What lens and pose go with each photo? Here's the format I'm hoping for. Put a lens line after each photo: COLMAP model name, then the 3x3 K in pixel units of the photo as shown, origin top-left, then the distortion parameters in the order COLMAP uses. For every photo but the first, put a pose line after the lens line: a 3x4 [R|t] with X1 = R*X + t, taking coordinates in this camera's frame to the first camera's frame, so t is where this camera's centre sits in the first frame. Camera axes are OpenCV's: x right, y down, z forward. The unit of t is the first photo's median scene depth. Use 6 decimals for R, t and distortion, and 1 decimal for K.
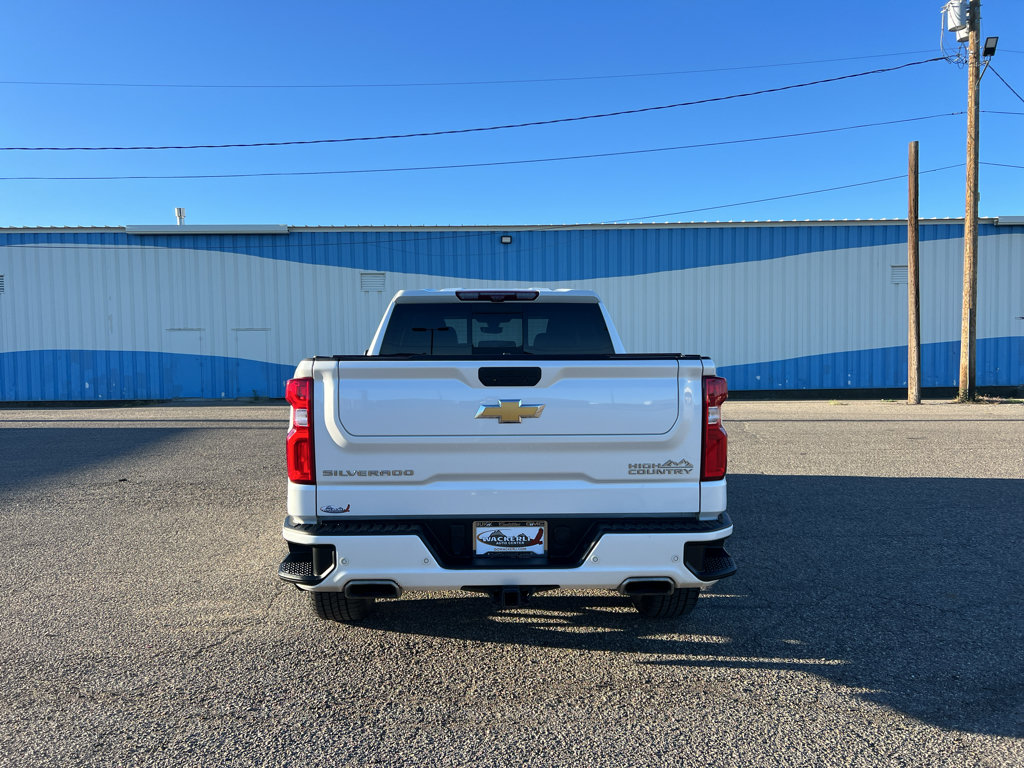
lens RADIAL K [[767.1, 0, 509.9], [0, 767.1, 388.5], [0, 0, 1]] dist [0.055220, -0.062554]
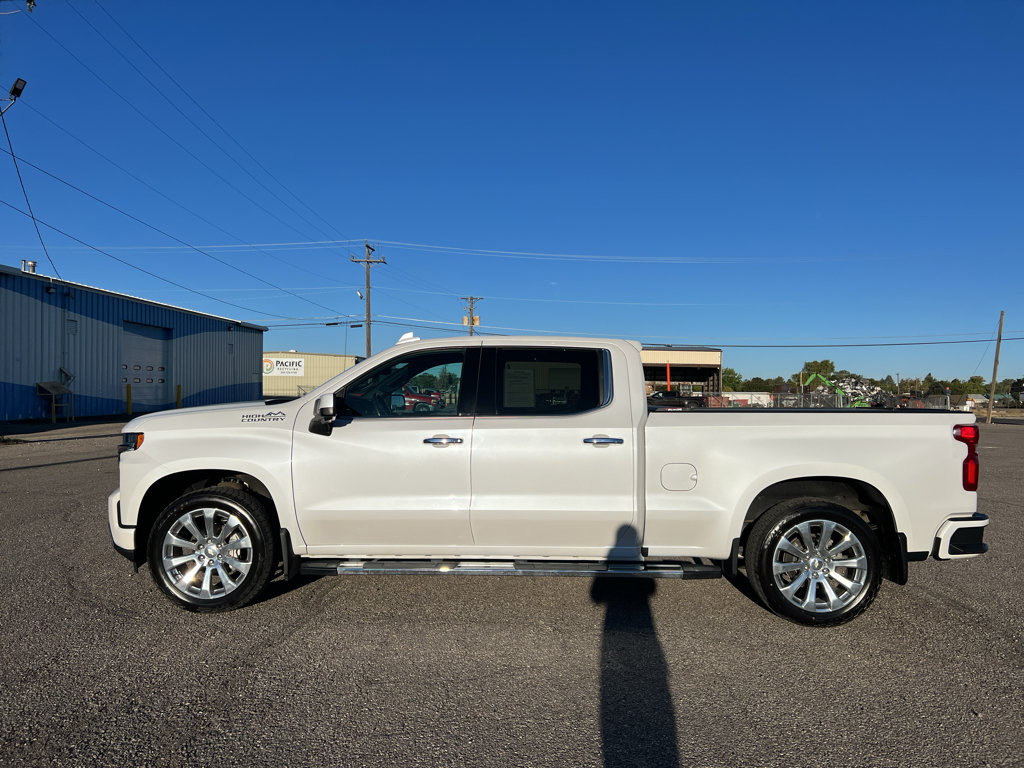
lens RADIAL K [[767.1, 0, 509.9], [0, 767.1, 388.5], [0, 0, 1]] dist [0.055220, -0.062554]
pose [[0.086915, 0.015304, 0.996098, -1.150130], [0.031597, 0.999337, -0.018110, -0.051737], [-0.995715, 0.033048, 0.086373, 1.069018]]
